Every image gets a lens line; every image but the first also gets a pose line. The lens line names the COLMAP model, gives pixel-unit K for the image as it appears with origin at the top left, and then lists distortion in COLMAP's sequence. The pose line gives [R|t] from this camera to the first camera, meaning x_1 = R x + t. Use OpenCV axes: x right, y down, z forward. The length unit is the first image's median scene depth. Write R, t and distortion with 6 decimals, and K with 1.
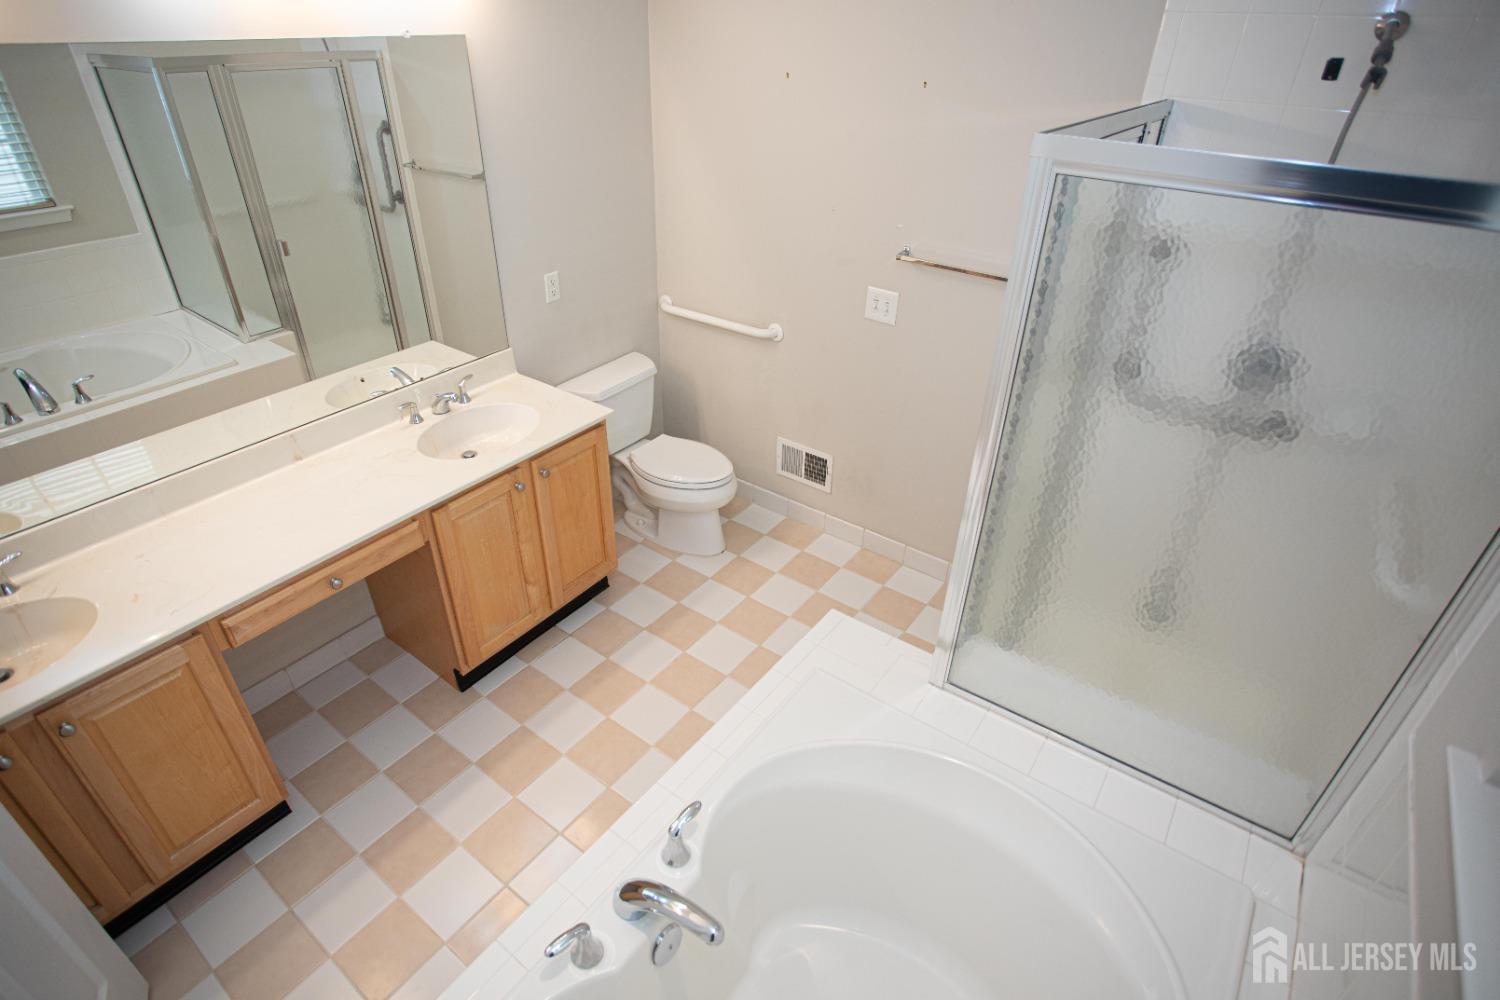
lens RADIAL K [[776.0, 0, 742.5], [0, 776.0, 498.3], [0, 0, 1]] dist [-0.053899, 0.018540]
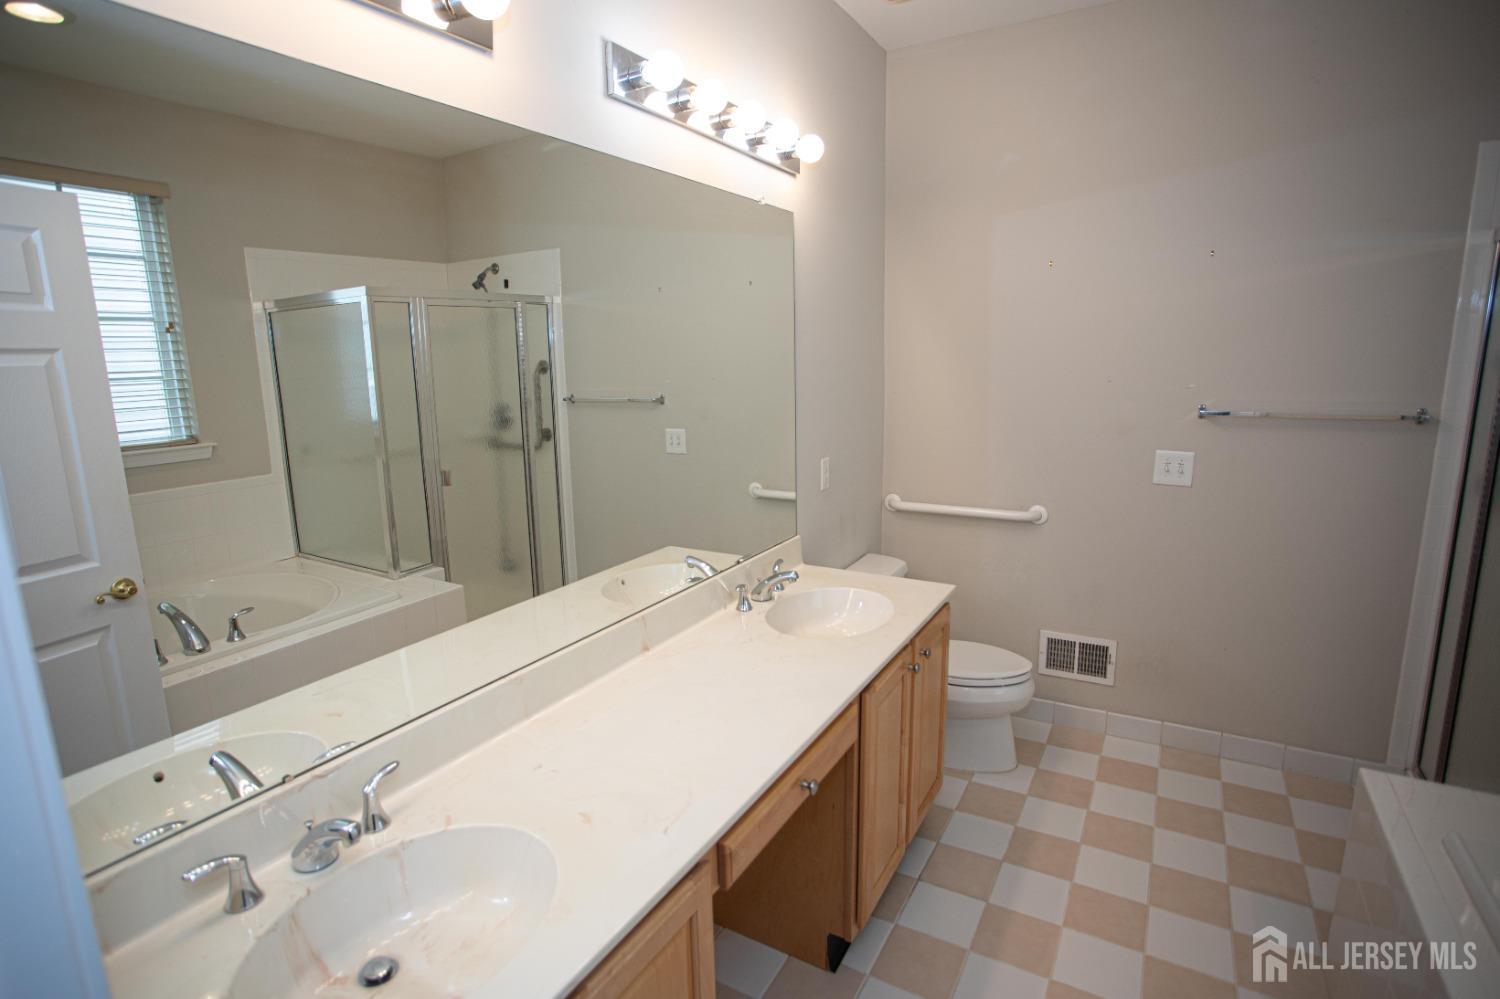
lens RADIAL K [[759.4, 0, 741.2], [0, 759.4, 498.9], [0, 0, 1]] dist [-0.068198, 0.028279]
pose [[0.992933, -0.056330, 0.104453, -0.411424], [0.090841, 0.927141, -0.363534, 0.070610], [-0.076365, 0.370454, 0.925706, 0.163272]]
